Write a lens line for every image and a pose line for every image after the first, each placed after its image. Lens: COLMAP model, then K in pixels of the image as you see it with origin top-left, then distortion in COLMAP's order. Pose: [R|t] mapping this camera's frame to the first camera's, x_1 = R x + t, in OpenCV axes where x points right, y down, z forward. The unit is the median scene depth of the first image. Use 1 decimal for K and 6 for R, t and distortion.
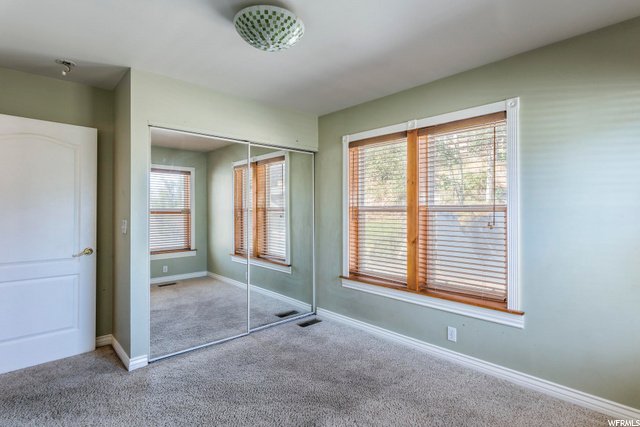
lens RADIAL K [[300.2, 0, 320.0], [0, 300.2, 213.5], [0, 0, 1]] dist [0.000049, -0.000029]
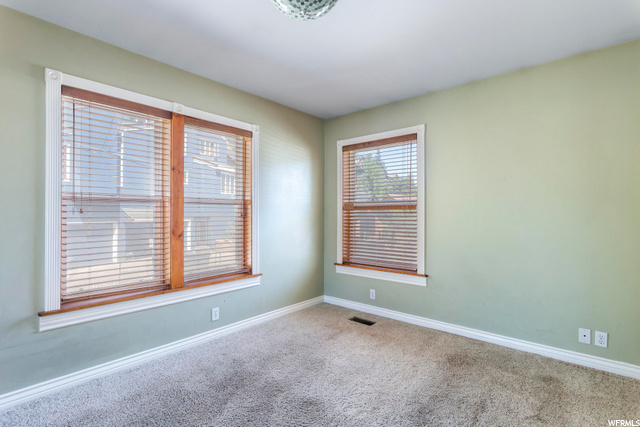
lens RADIAL K [[312.8, 0, 320.0], [0, 312.8, 213.5], [0, 0, 1]] dist [-0.000101, -0.000032]
pose [[-0.070742, 0.001136, 0.997494, -0.730949], [0.003881, 0.999992, -0.000864, 0.031467], [-0.997487, 0.003810, -0.070746, 0.681659]]
